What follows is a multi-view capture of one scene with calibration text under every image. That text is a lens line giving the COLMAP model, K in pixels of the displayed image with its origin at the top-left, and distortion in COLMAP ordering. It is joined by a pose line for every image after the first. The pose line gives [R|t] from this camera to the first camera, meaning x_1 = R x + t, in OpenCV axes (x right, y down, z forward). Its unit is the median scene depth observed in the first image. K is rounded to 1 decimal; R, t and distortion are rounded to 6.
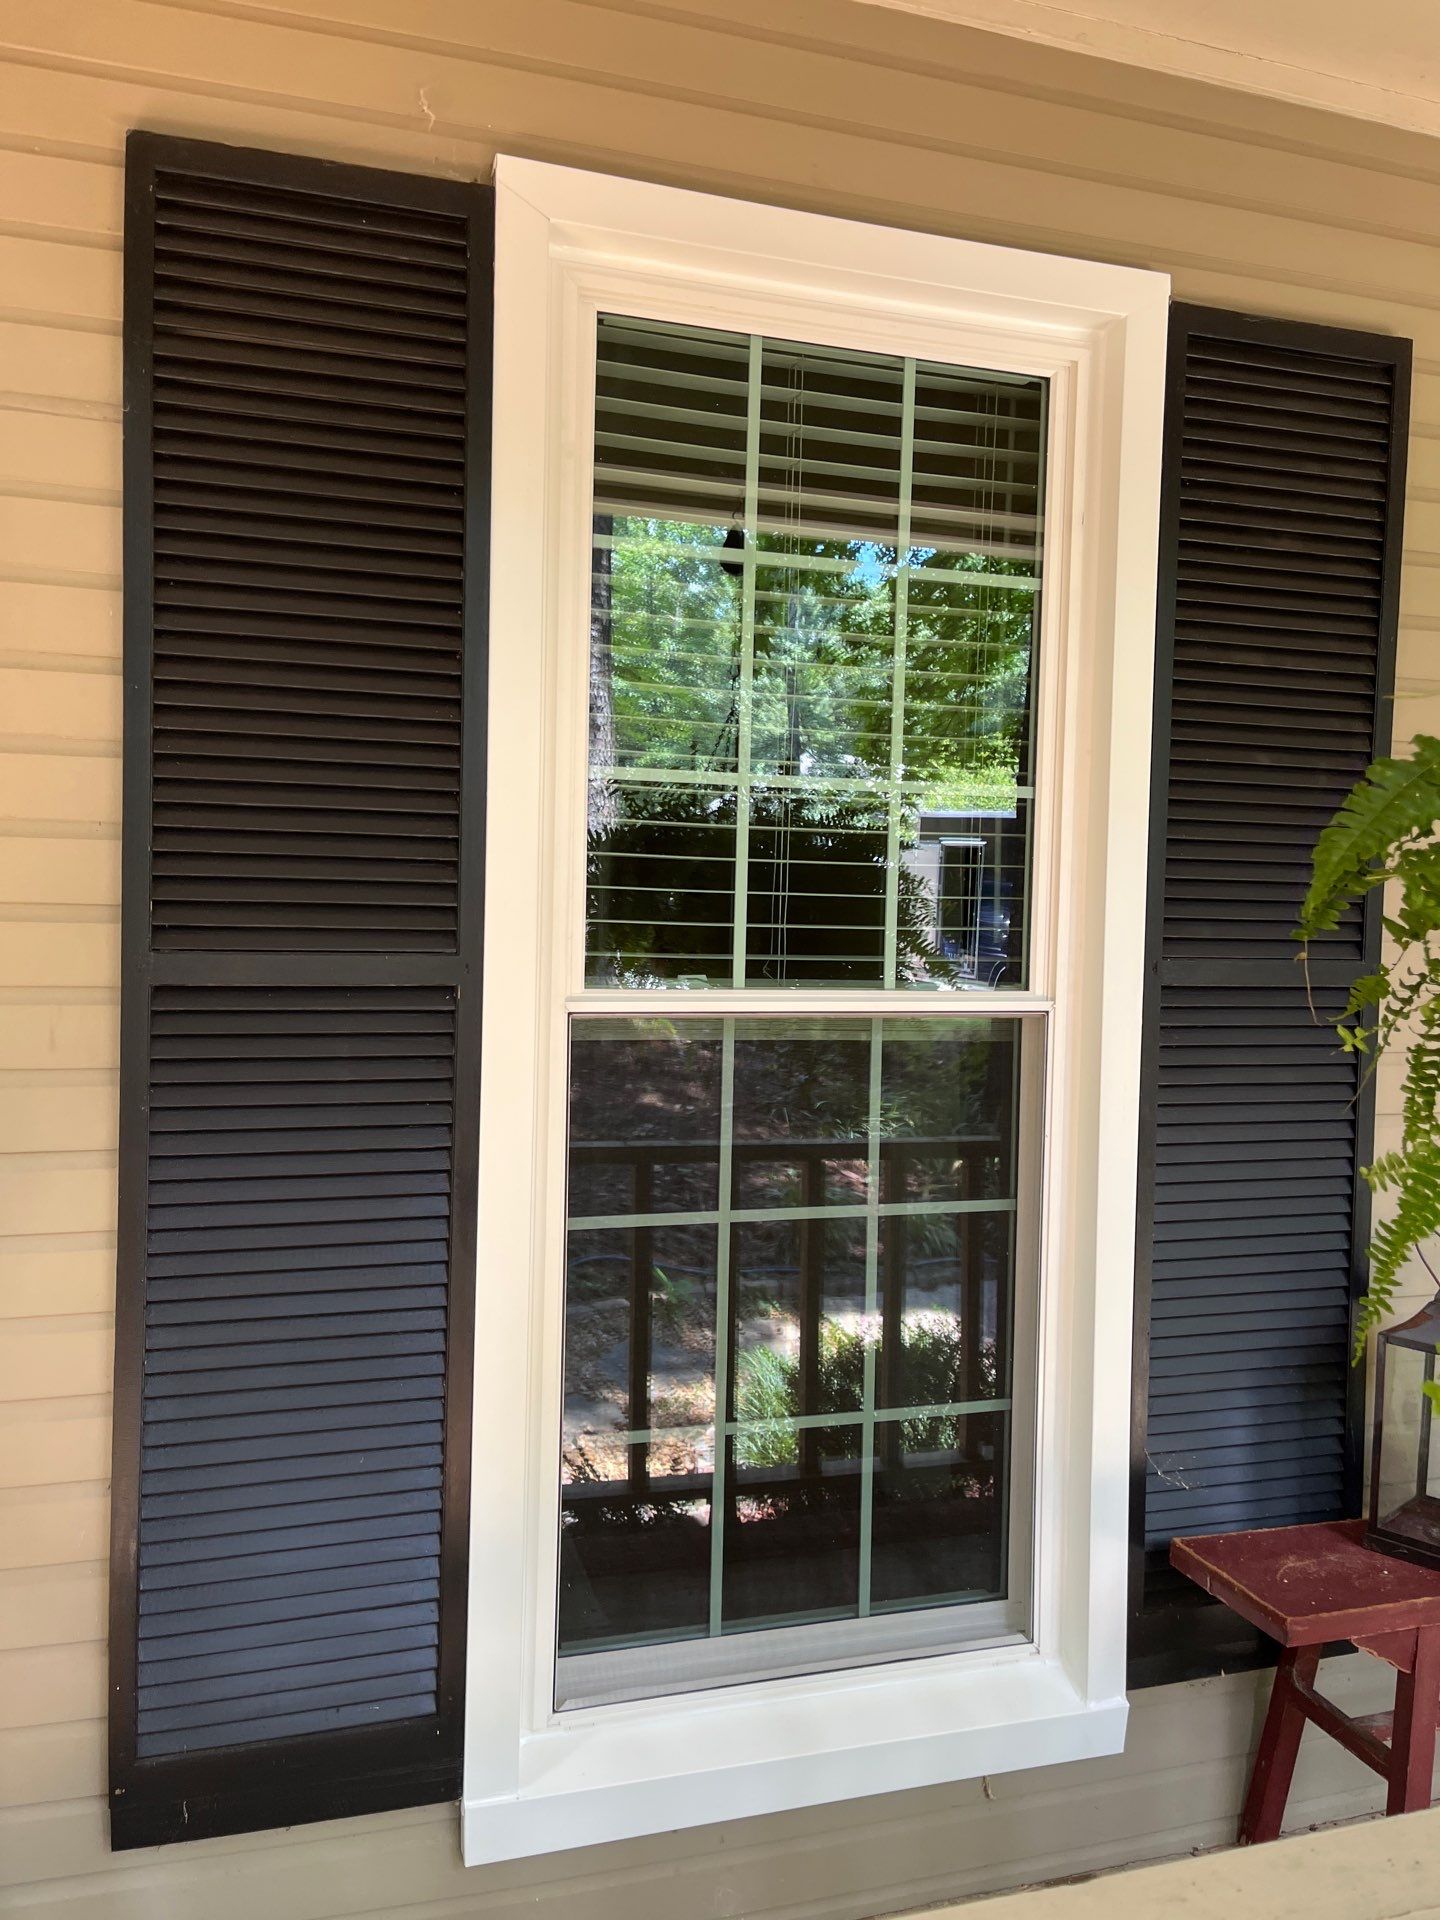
lens RADIAL K [[1467.3, 0, 694.4], [0, 1467.3, 958.3], [0, 0, 1]] dist [0.049258, -0.054739]
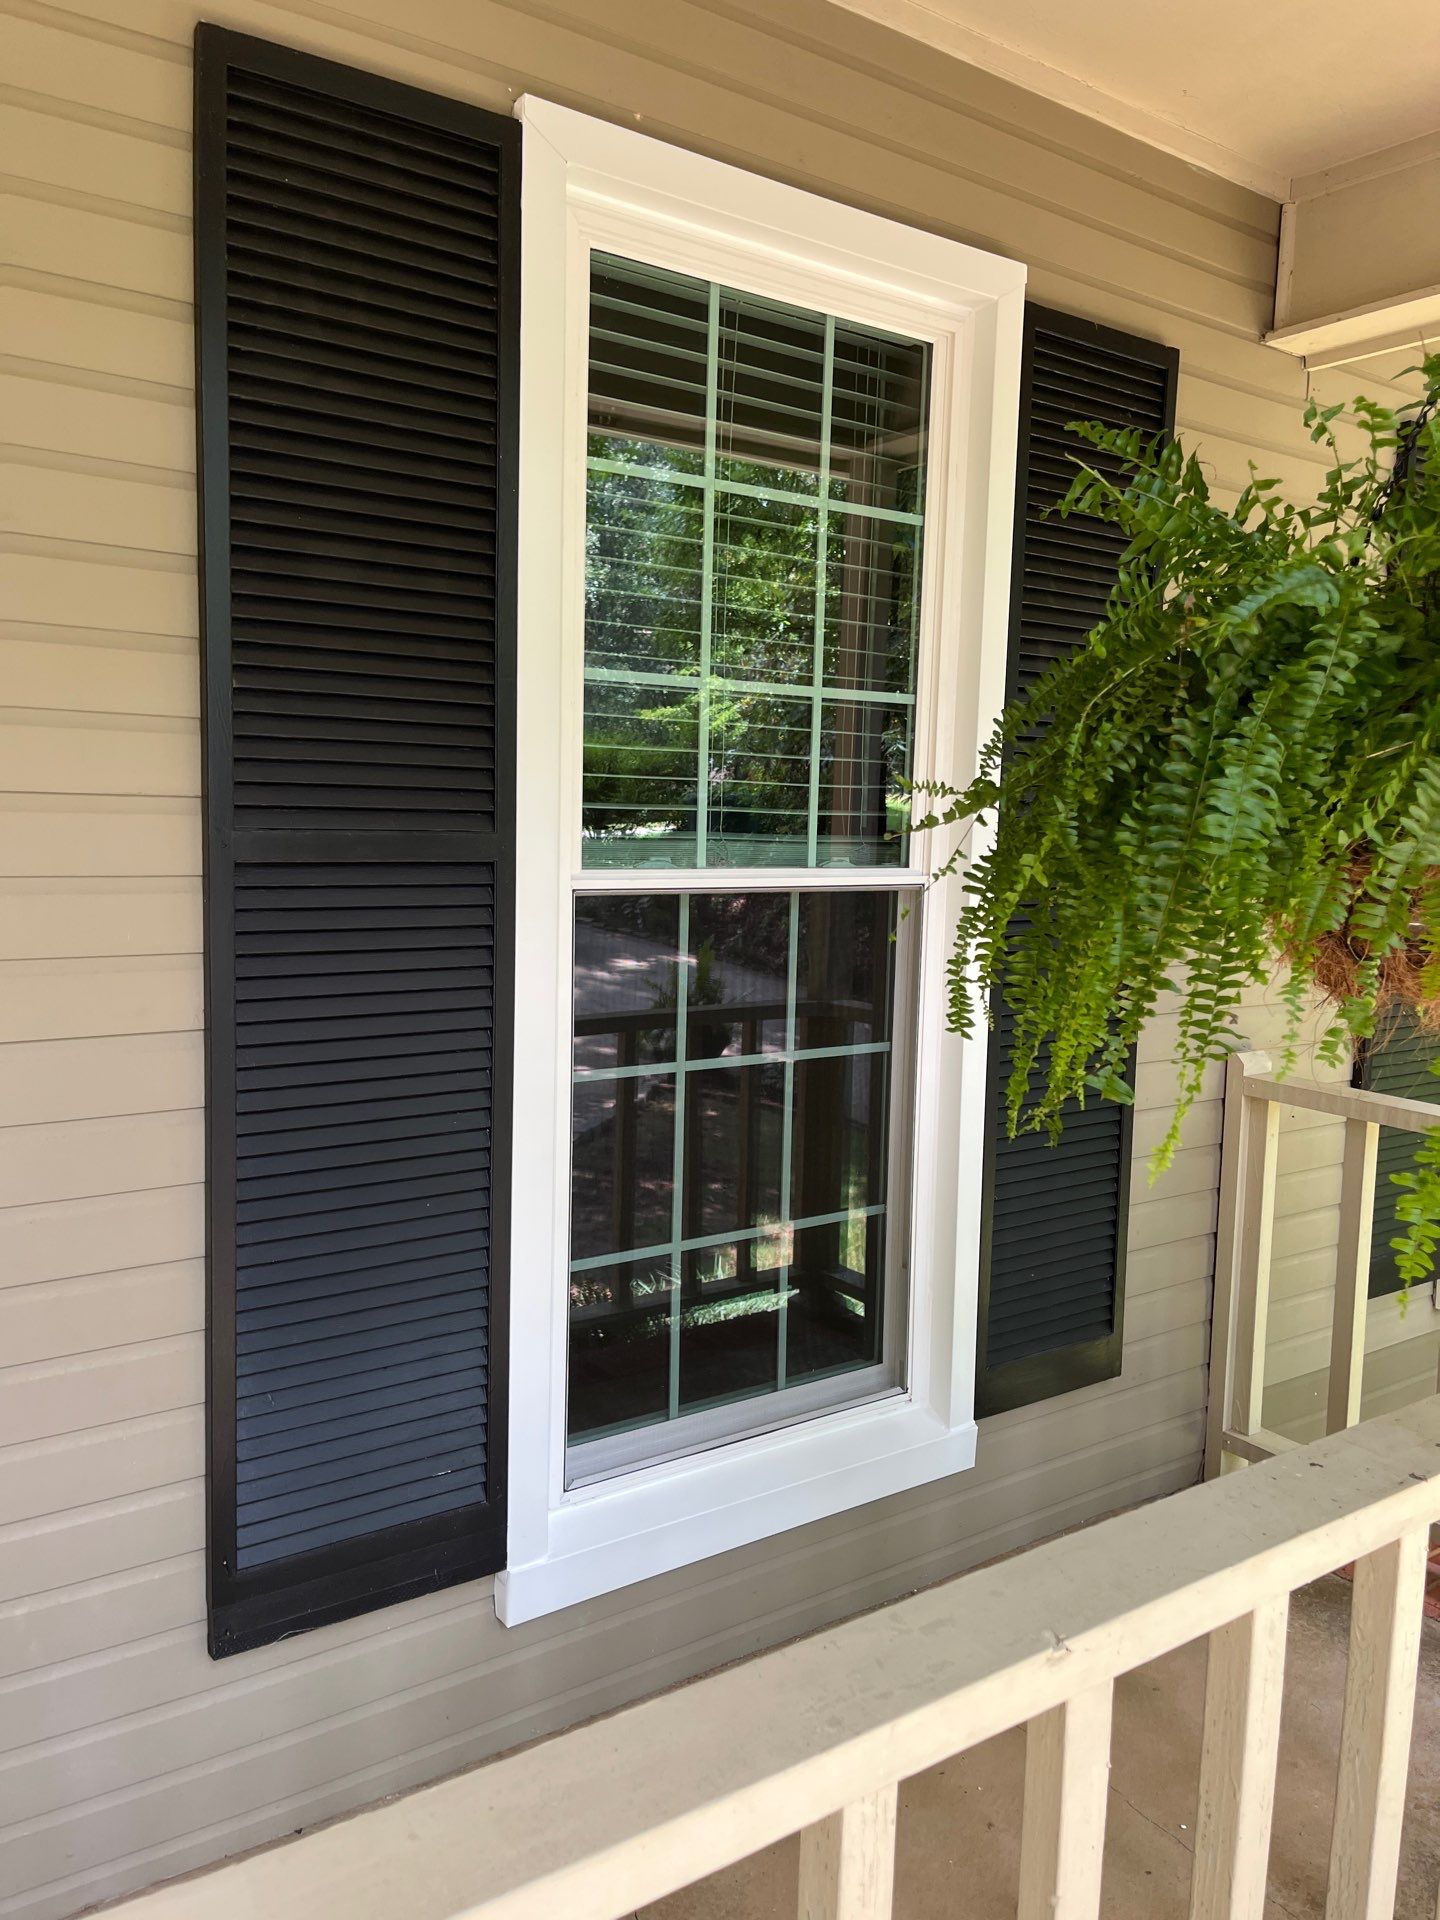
lens RADIAL K [[1467.3, 0, 720.0], [0, 1467.3, 963.2], [0, 0, 1]] dist [0.049258, -0.054739]
pose [[0.948918, -0.030826, 0.314014, -0.321157], [0.005218, 0.996613, 0.082067, 0.000679], [-0.315480, -0.076236, 0.945865, -0.101049]]
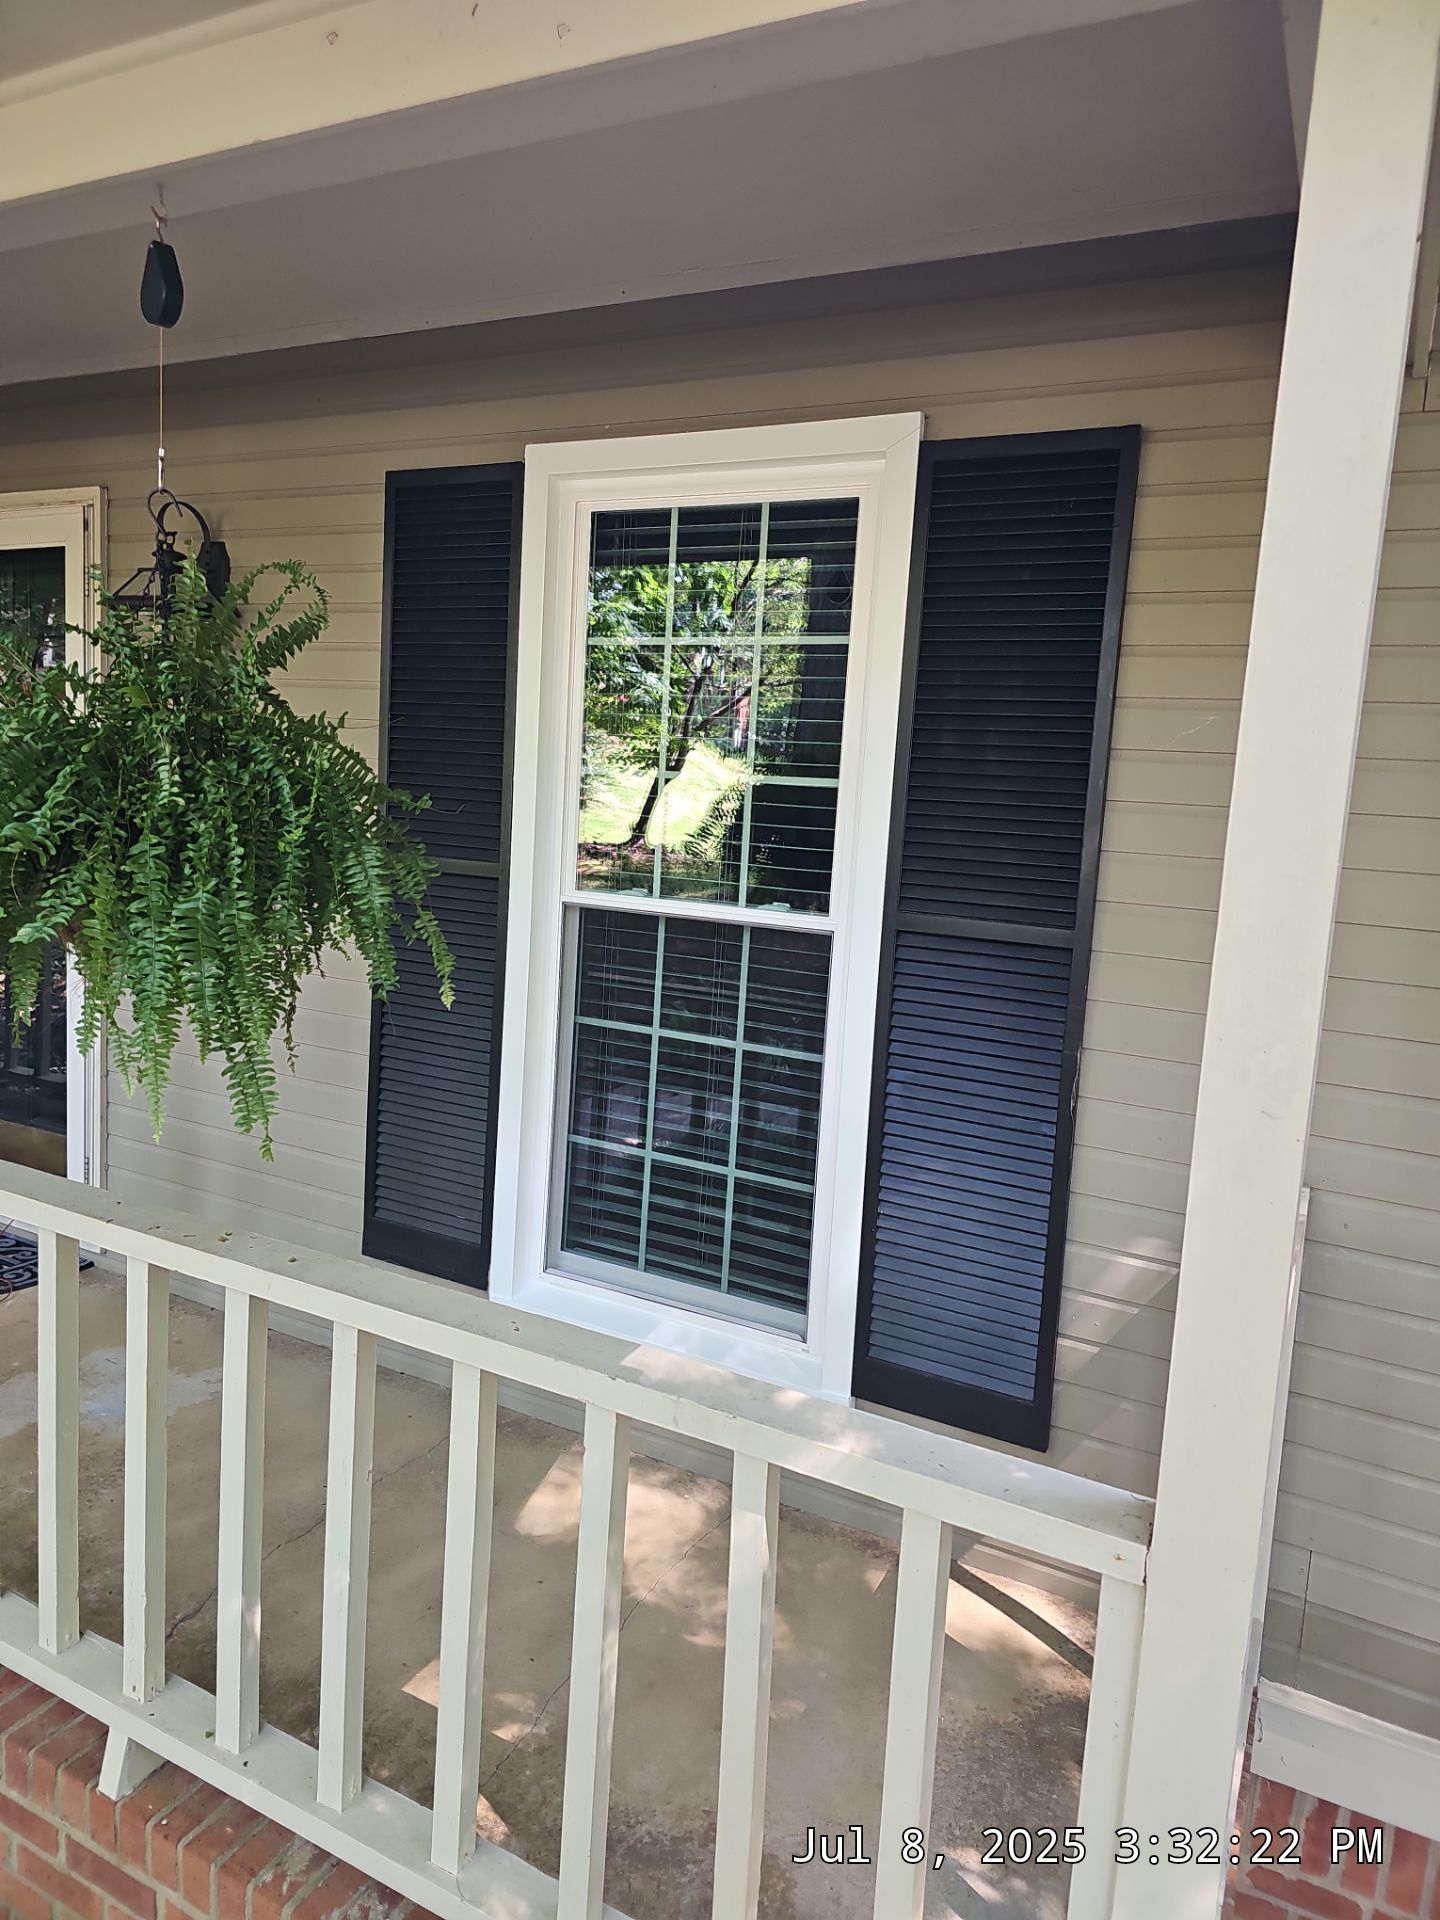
lens RADIAL K [[1292.1, 0, 719.3], [0, 1292.1, 956.6], [0, 0, 1]] dist [0.063216, -0.058174]
pose [[0.722017, 0.107622, -0.683454, 1.129431], [-0.066950, 0.994060, 0.085805, -0.047494], [0.688629, -0.016195, 0.724933, -0.041827]]
